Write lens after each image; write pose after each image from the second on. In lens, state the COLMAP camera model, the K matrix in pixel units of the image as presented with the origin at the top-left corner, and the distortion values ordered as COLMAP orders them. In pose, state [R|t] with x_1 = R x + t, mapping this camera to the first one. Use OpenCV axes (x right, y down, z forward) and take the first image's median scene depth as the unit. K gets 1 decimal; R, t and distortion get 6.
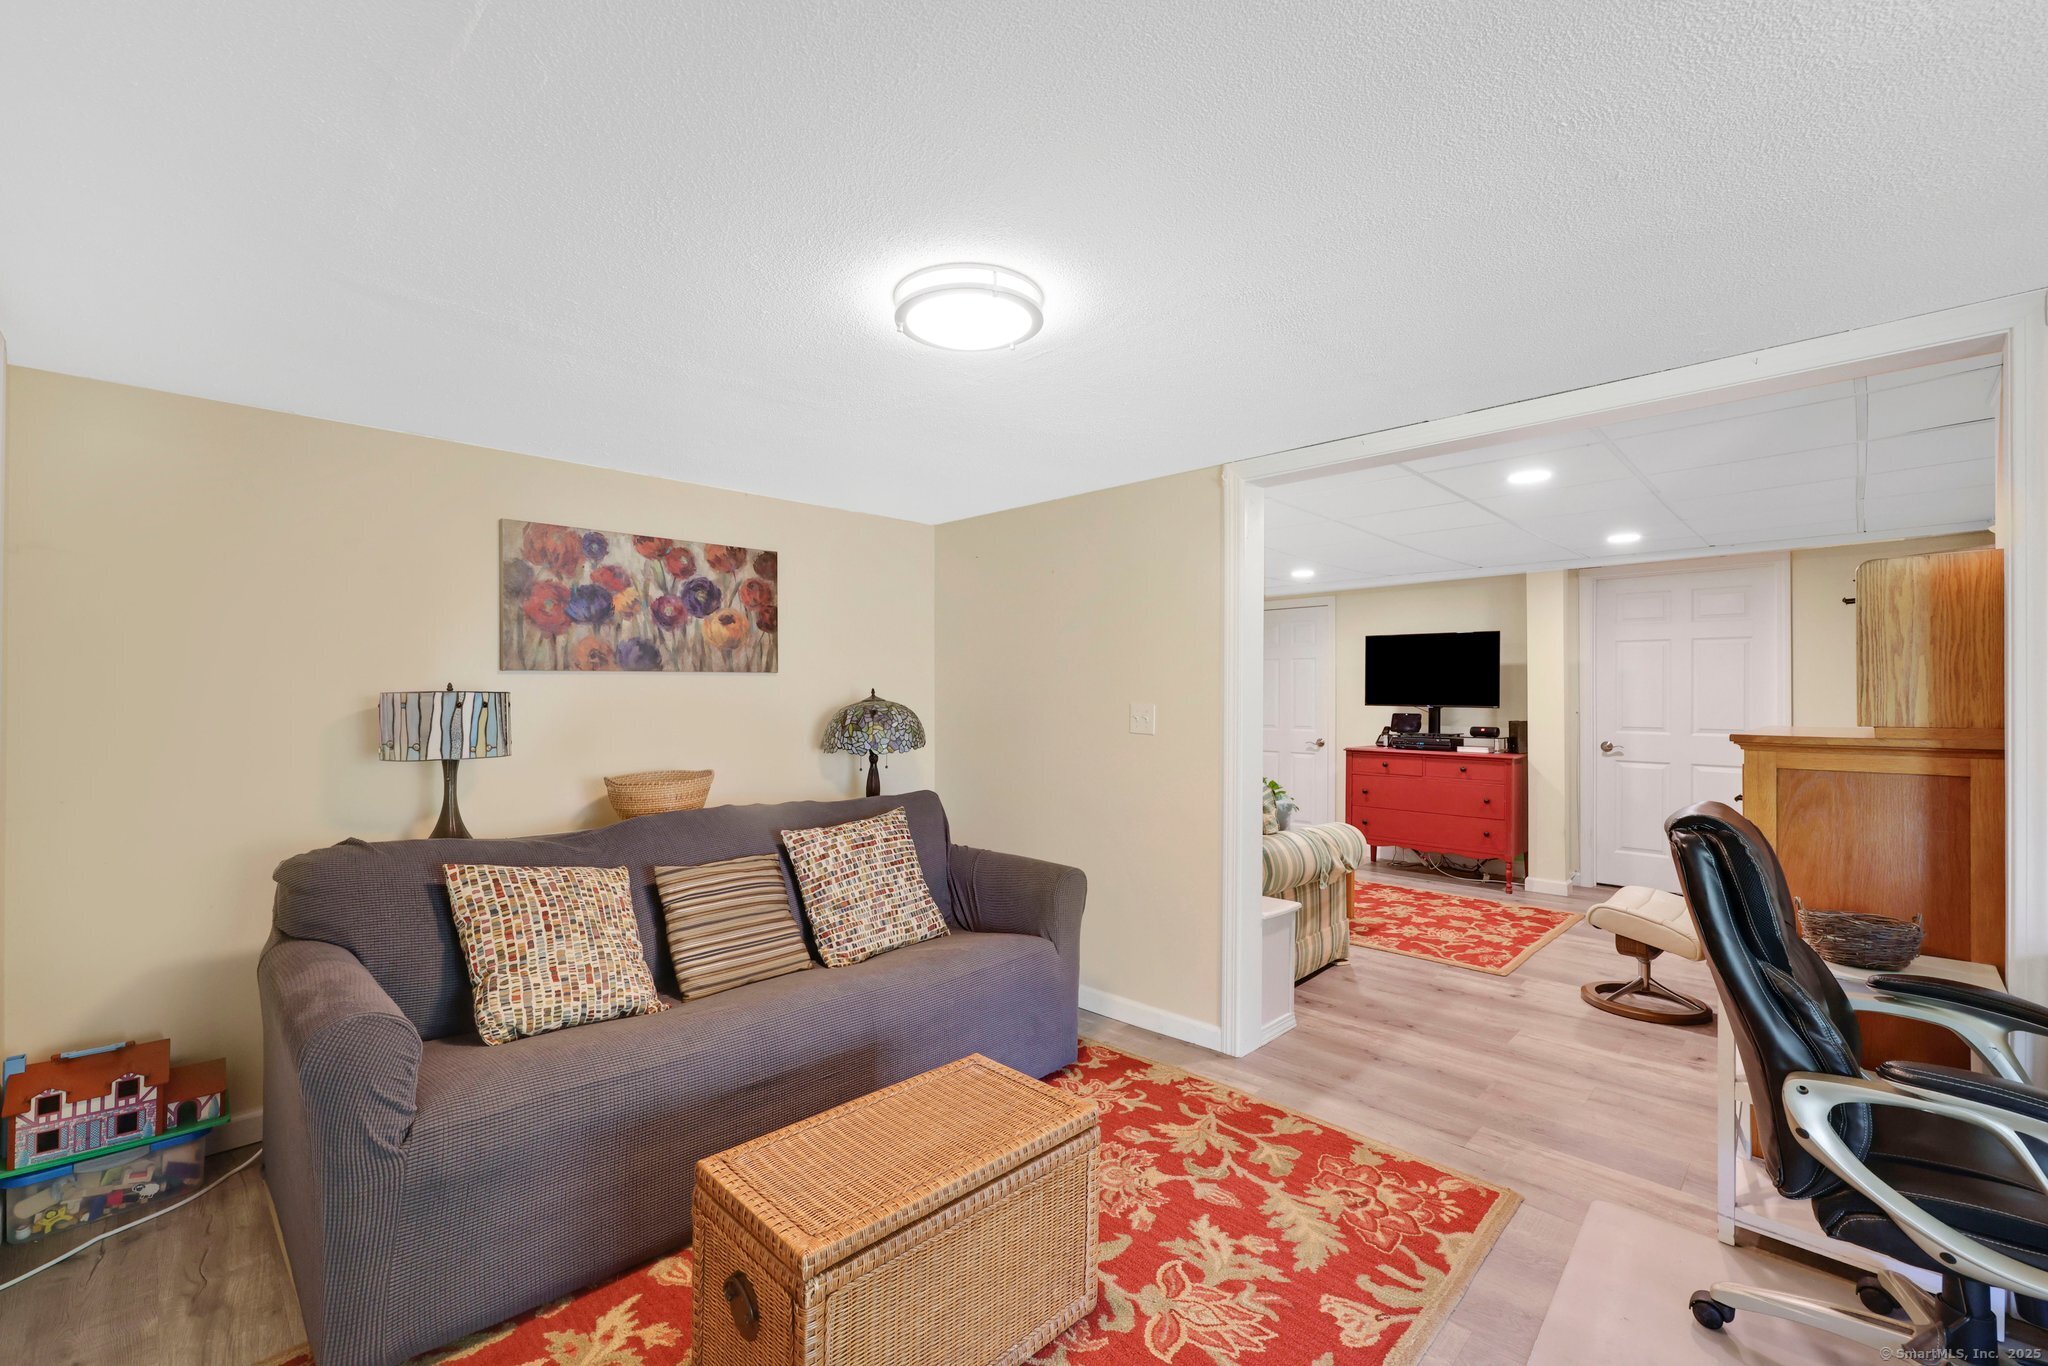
lens RADIAL K [[860.6, 0, 1032.0], [0, 860.6, 689.3], [0, 0, 1]] dist [0.002489, -0.000145]
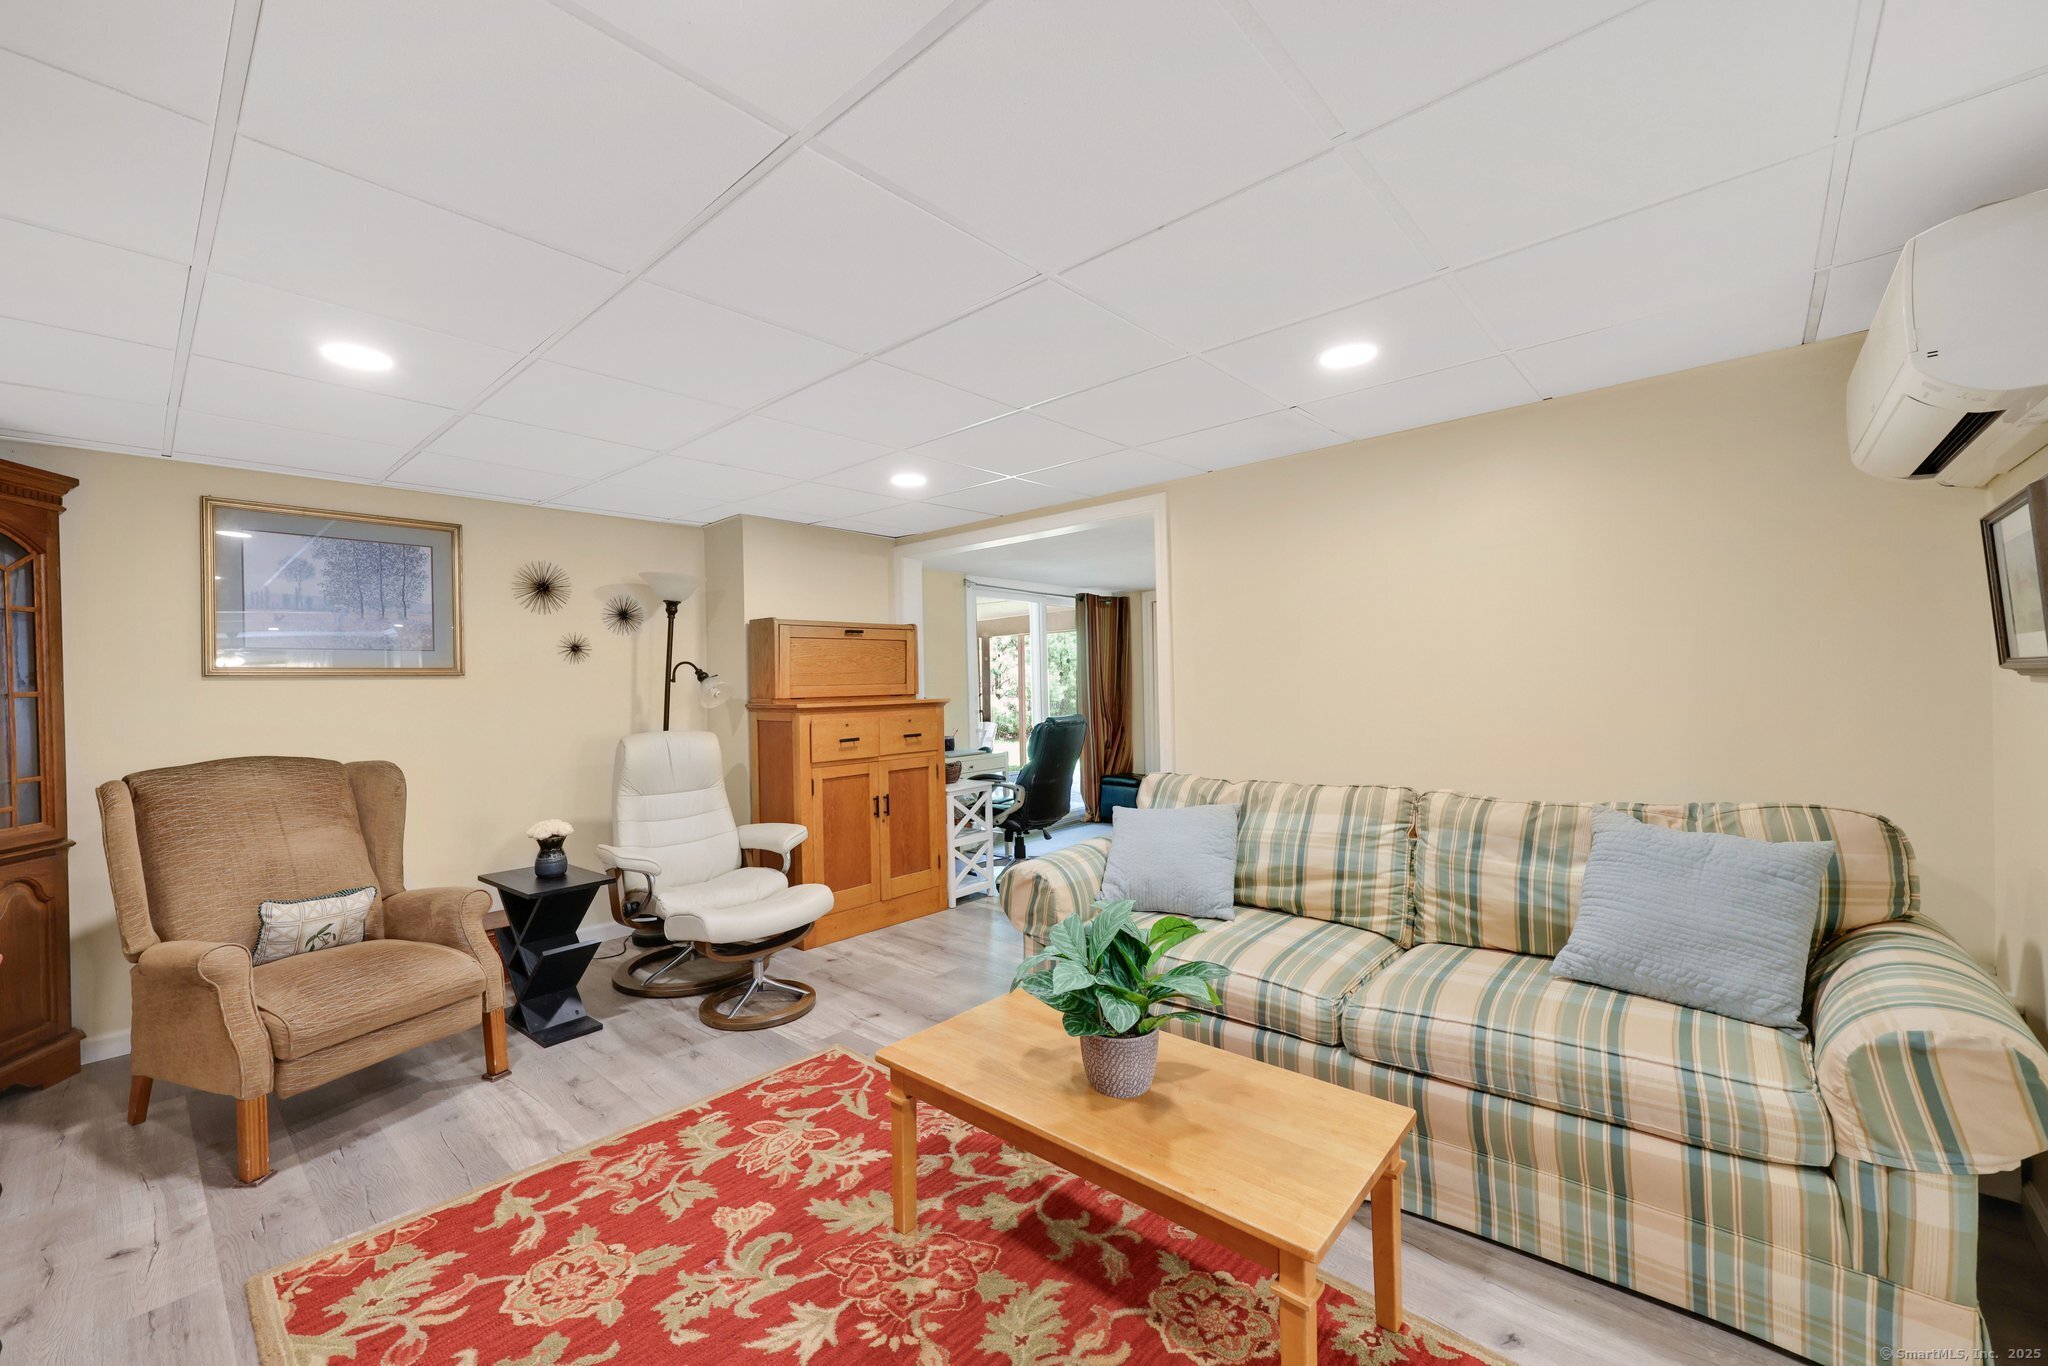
lens RADIAL K [[811.3, 0, 1025.5], [0, 811.3, 678.2], [0, 0, 1]] dist [-0.014472, -0.000008]
pose [[-0.998924, 0.006907, -0.045854, 0.594096], [0.007432, 0.999909, -0.011281, 0.018734], [0.045772, -0.011610, -0.998884, 2.510008]]
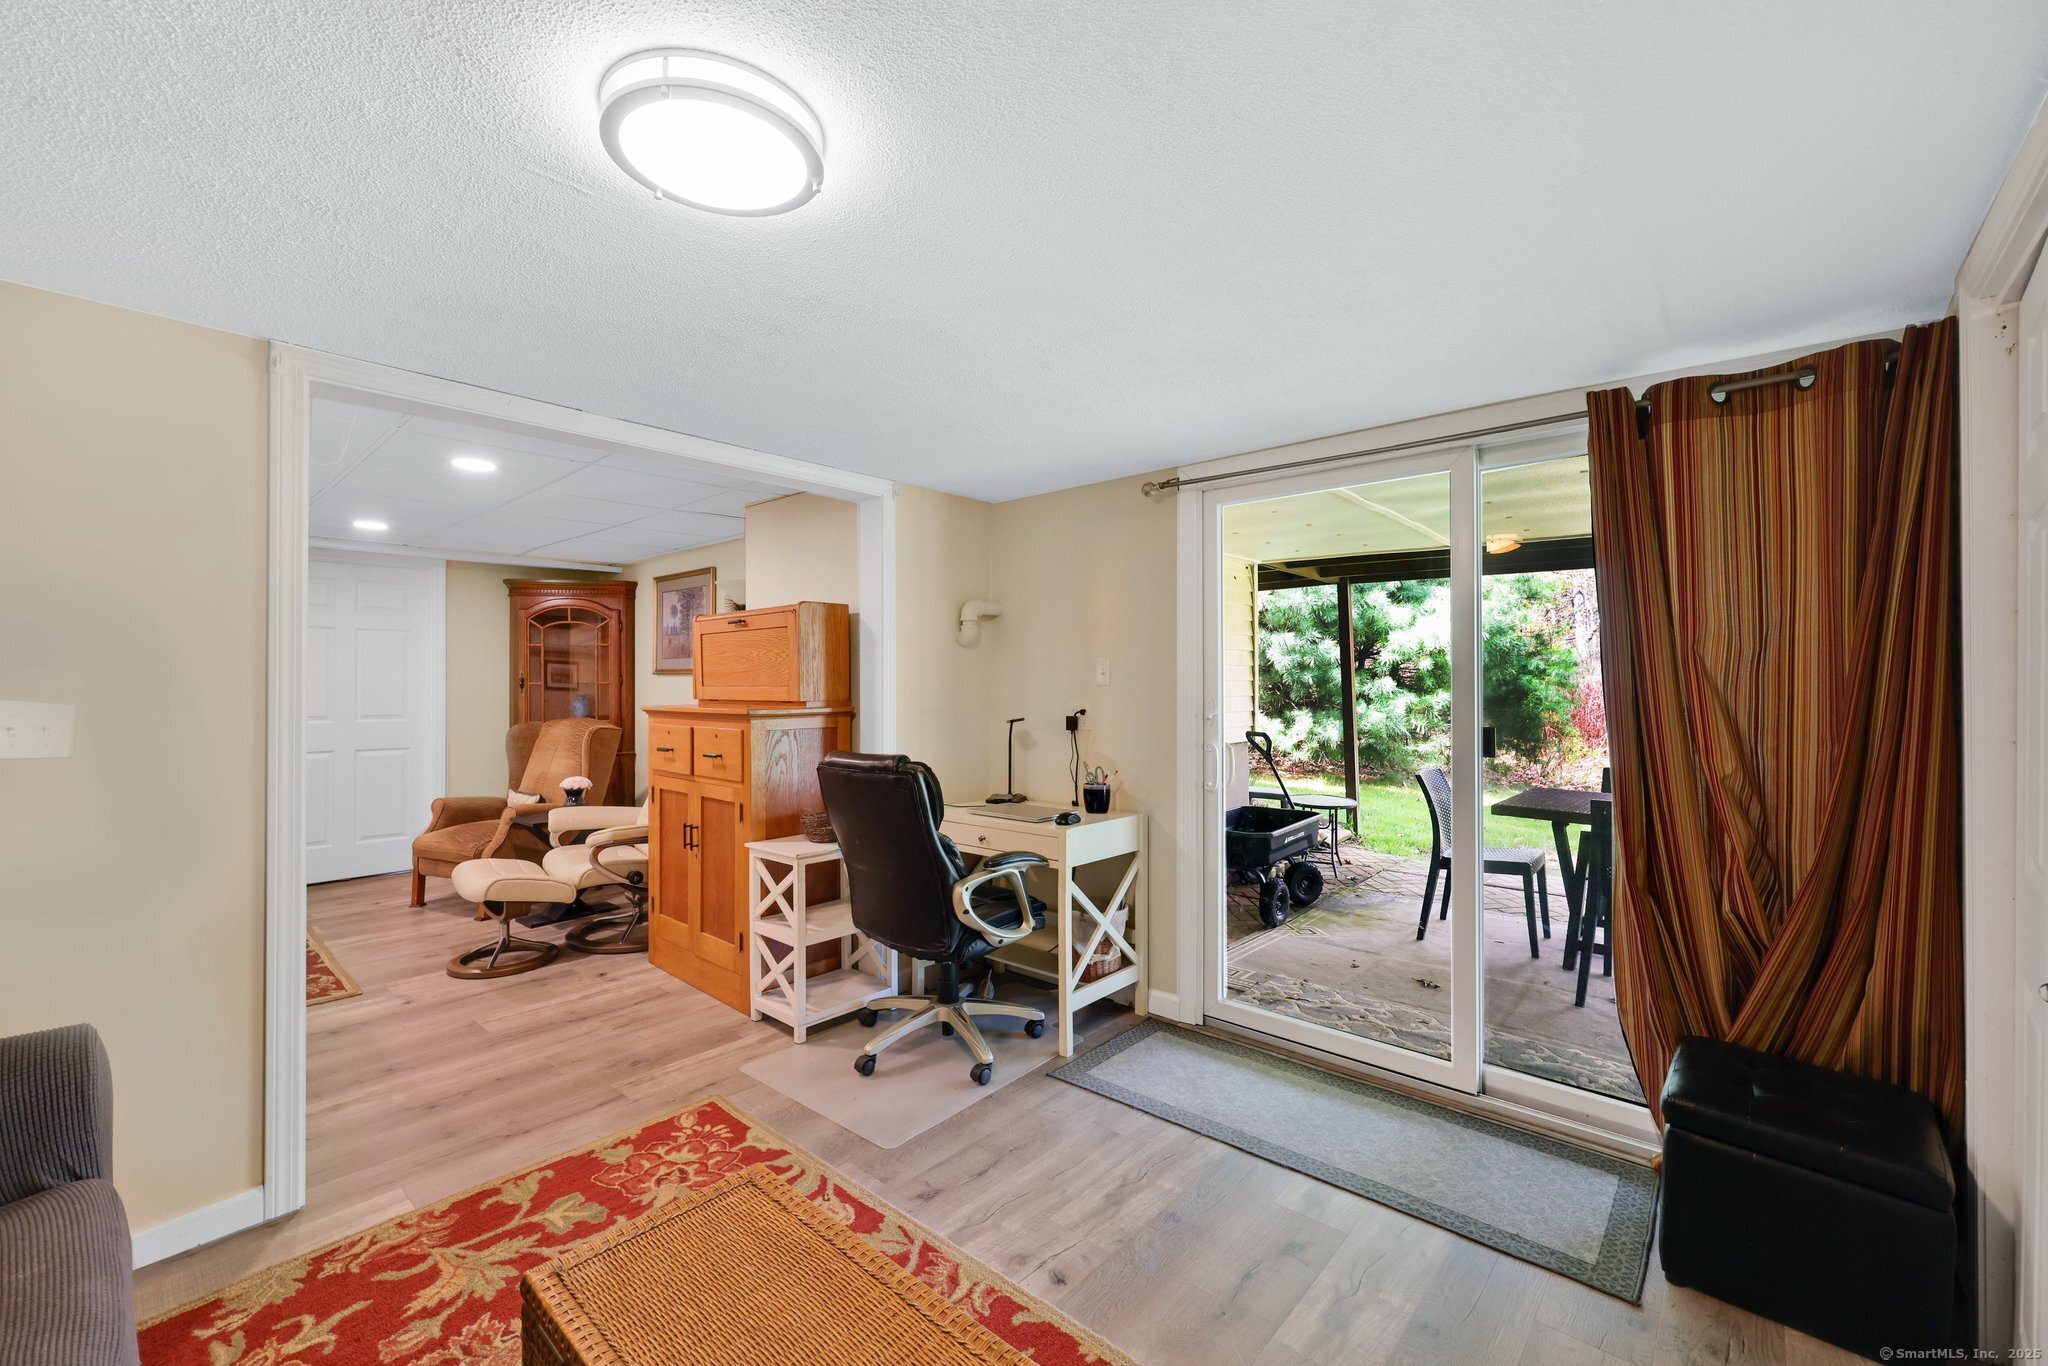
lens RADIAL K [[811.3, 0, 1028.3], [0, 811.3, 679.9], [0, 0, 1]] dist [-0.014472, -0.000008]
pose [[-0.046984, 0.002765, 0.998892, -0.472532], [-0.005775, 0.999979, -0.003040, 0.002385], [-0.998879, -0.005912, -0.046967, 0.493847]]
